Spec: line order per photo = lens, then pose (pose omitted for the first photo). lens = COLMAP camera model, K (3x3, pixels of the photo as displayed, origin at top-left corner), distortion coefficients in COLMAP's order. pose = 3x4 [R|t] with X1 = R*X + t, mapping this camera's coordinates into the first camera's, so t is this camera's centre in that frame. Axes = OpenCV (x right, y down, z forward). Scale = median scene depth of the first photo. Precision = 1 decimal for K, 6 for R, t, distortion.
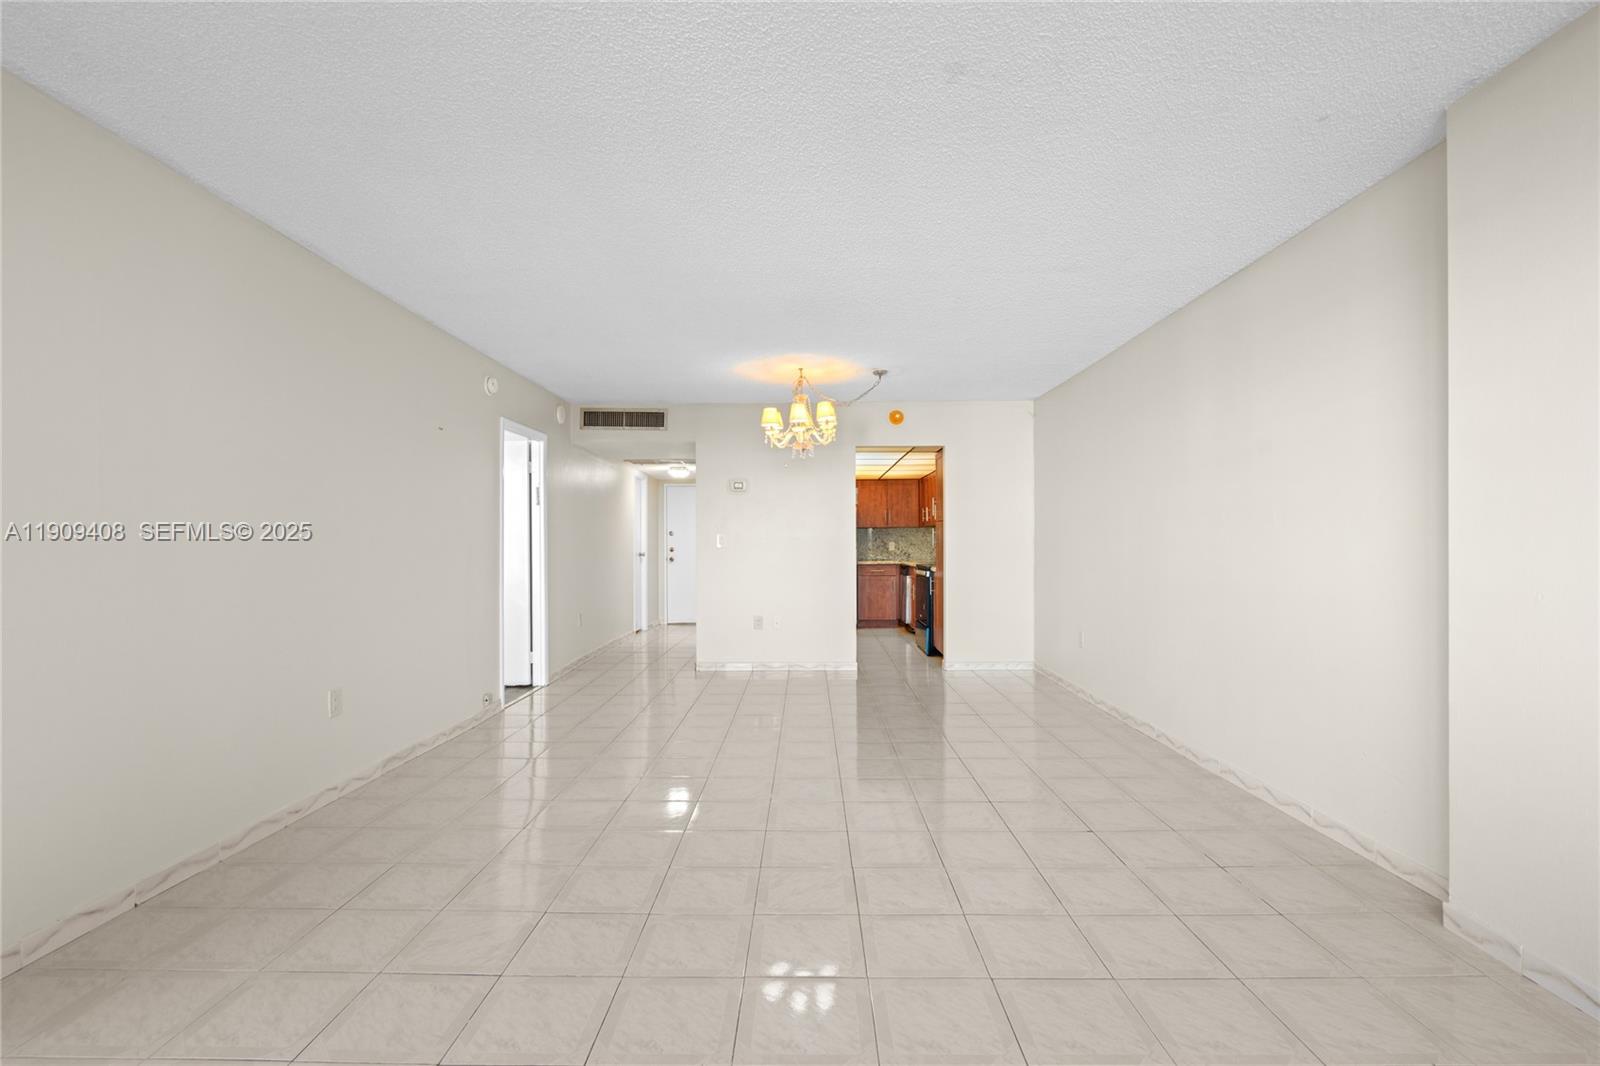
lens RADIAL K [[725.2, 0, 800.0], [0, 725.2, 529.3], [0, 0, 1]] dist [-0.004327, 0.005034]
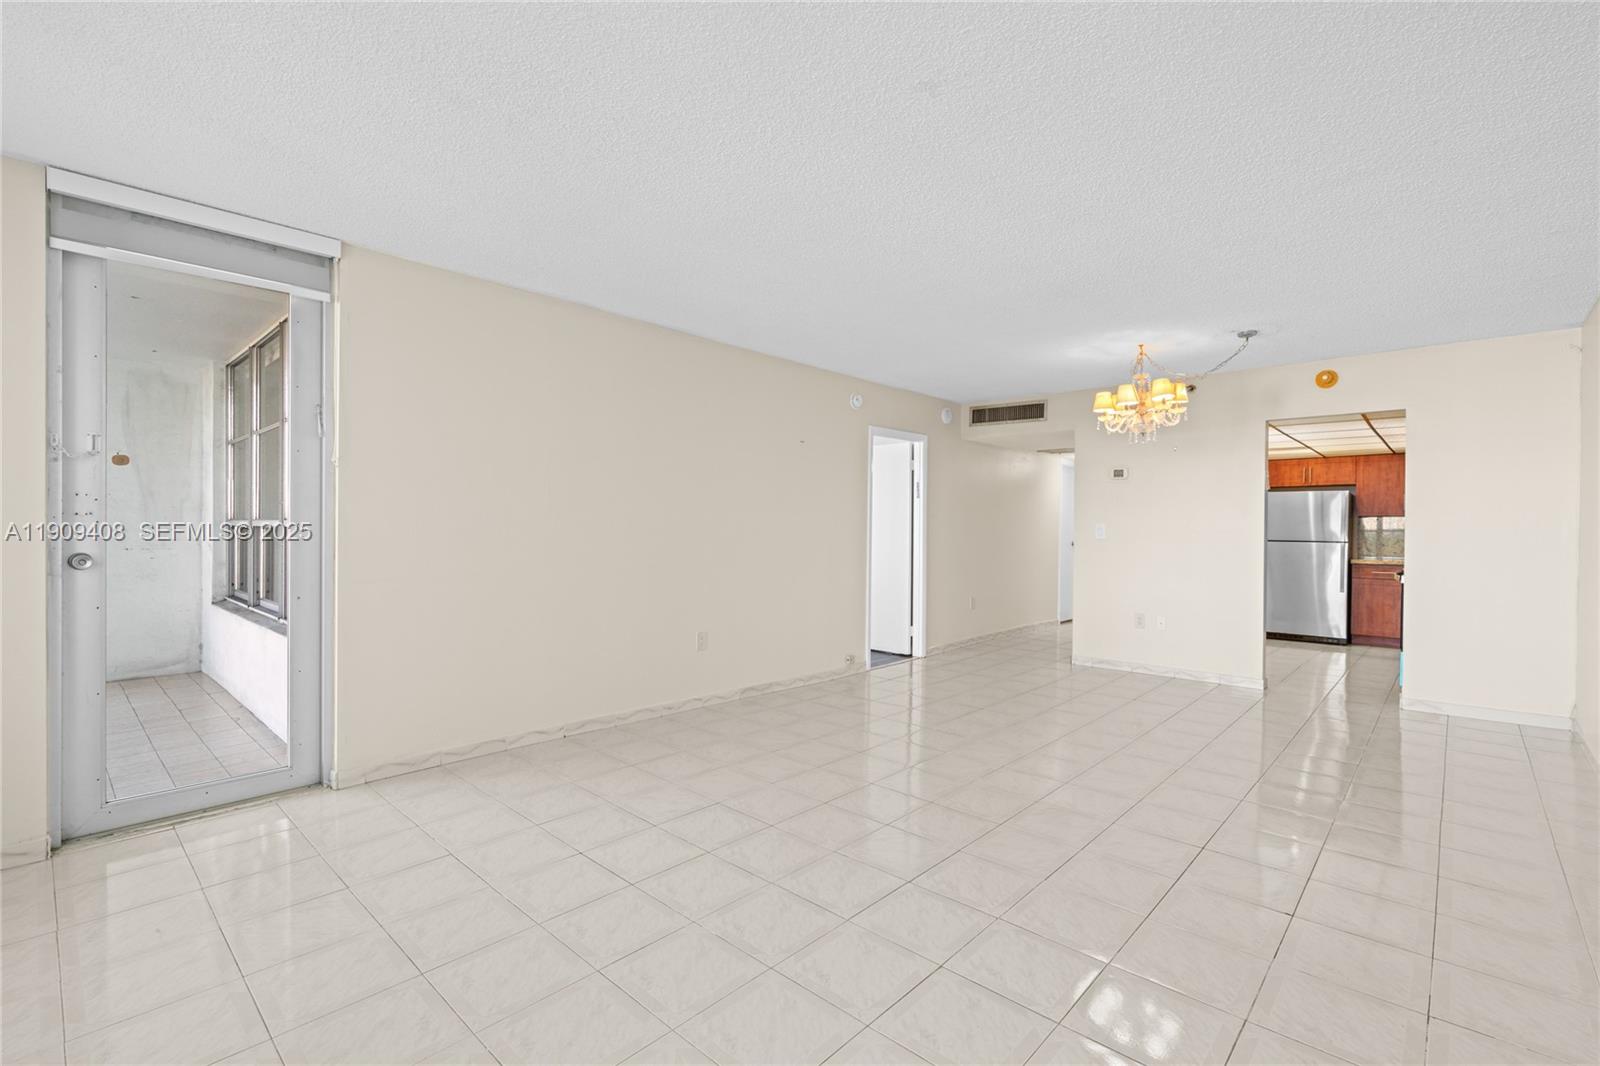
lens RADIAL K [[720.5, 0, 803.2], [0, 720.5, 526.9], [0, 0, 1]] dist [-0.012691, 0.006681]
pose [[0.741823, 0.010547, -0.670513, 0.245185], [0.000648, 0.999865, 0.016445, -0.006657], [0.670596, -0.012634, 0.741715, 0.036442]]
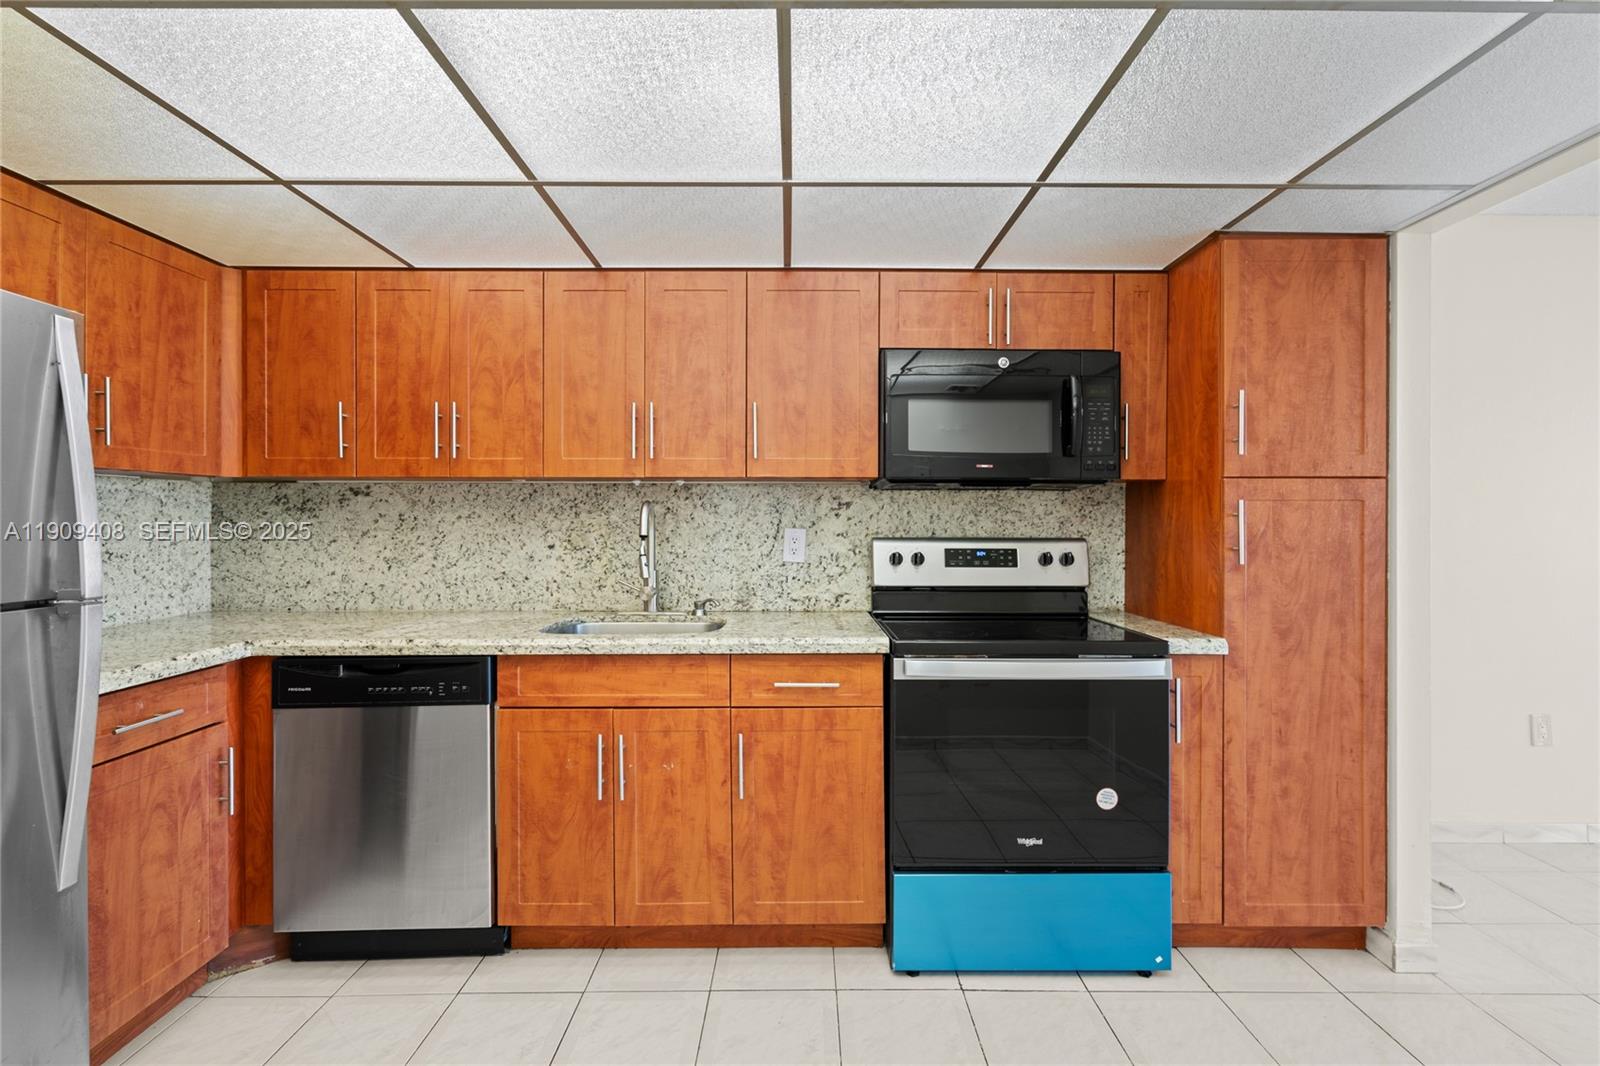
lens RADIAL K [[730.4, 0, 801.5], [0, 730.4, 520.0], [0, 0, 1]] dist [-0.010373, 0.008224]
pose [[-0.017485, 0.006630, 0.999825, -0.103476], [-0.018180, 0.999811, -0.006948, 0.013165], [-0.999682, -0.018298, -0.017361, 1.308133]]
